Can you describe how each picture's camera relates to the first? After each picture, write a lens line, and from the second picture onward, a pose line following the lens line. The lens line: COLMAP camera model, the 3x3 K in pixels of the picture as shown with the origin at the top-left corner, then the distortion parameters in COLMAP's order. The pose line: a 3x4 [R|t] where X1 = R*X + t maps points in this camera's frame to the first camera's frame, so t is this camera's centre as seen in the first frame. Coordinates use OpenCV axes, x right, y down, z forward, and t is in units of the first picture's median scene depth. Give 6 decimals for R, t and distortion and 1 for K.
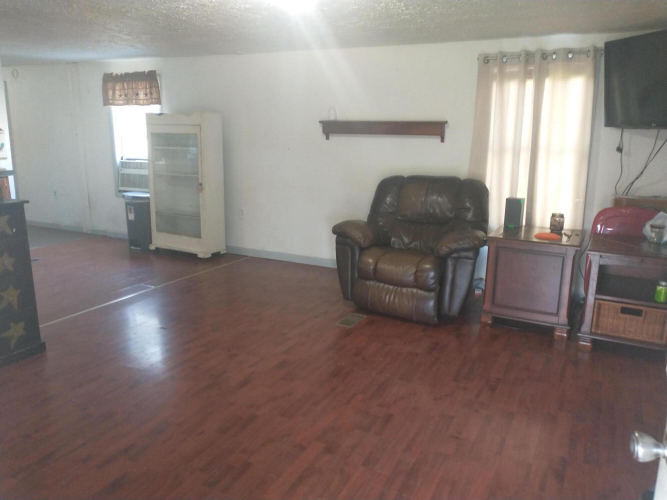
lens RADIAL K [[540.6, 0, 333.5], [0, 540.6, 250.0], [0, 0, 1]] dist [0.055301, -0.106216]
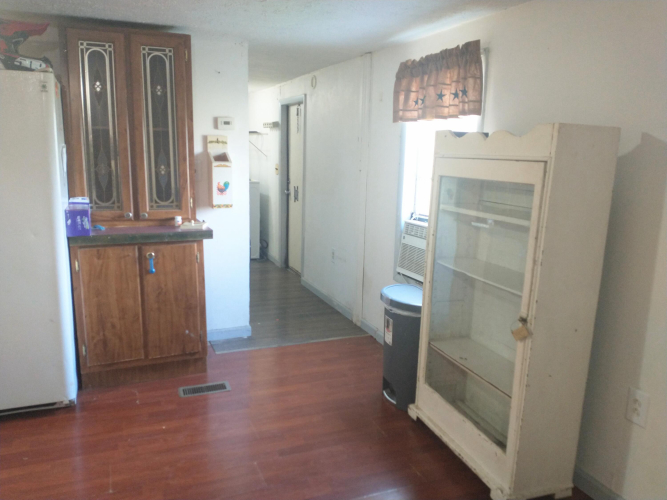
lens RADIAL K [[529.5, 0, 333.5], [0, 529.5, 250.0], [0, 0, 1]] dist [0.096832, -0.194402]
pose [[0.760223, 0.130702, -0.636378, -0.108513], [-0.161732, 0.986789, 0.009465, -0.138439], [0.629208, 0.095728, 0.771319, 0.584309]]
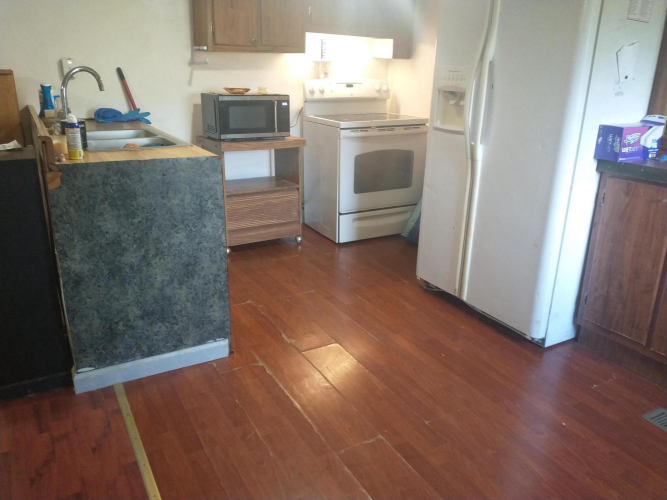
lens RADIAL K [[529.5, 0, 333.5], [0, 529.5, 250.0], [0, 0, 1]] dist [0.096832, -0.194402]
pose [[-0.551516, 0.254356, -0.794439, -0.162375], [-0.211099, 0.878818, 0.427921, -0.174102], [0.807011, 0.403711, -0.430988, 0.837948]]
